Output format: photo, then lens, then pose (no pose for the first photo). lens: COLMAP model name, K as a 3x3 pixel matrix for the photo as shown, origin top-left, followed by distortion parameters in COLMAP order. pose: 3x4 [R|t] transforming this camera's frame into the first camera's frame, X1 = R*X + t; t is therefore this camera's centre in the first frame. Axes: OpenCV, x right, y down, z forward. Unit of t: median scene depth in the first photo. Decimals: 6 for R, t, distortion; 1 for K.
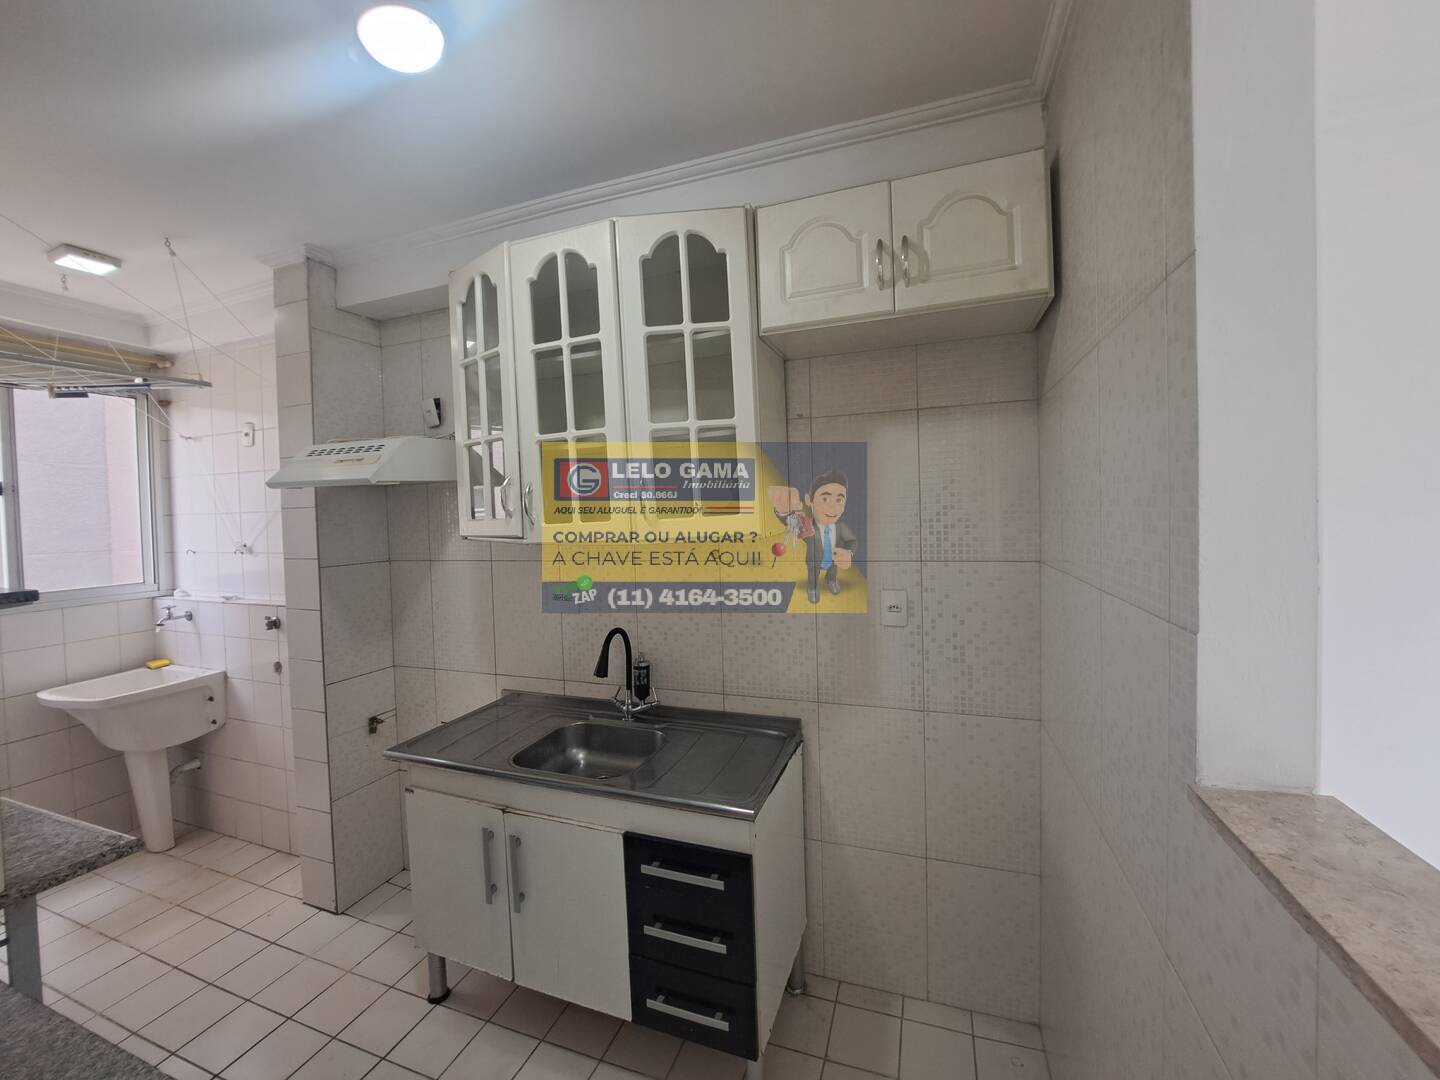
lens RADIAL K [[571.3, 0, 720.0], [0, 571.3, 540.0], [0, 0, 1]] dist [-0.017588, -0.000040]
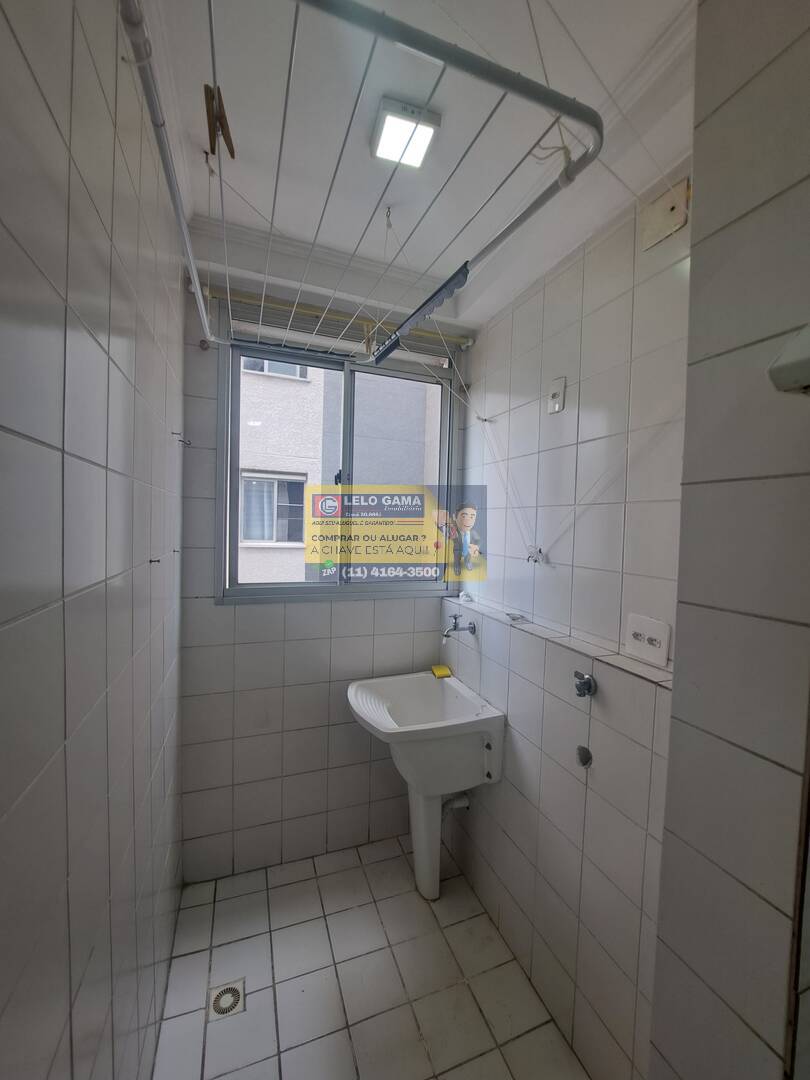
lens RADIAL K [[428.4, 0, 405.0], [0, 428.4, 540.0], [0, 0, 1]] dist [-0.017588, -0.000040]
pose [[0.643967, 0.065372, -0.762255, -0.540646], [-0.064005, 0.997453, 0.031471, -0.010946], [0.762371, 0.028522, 0.646511, 0.515317]]
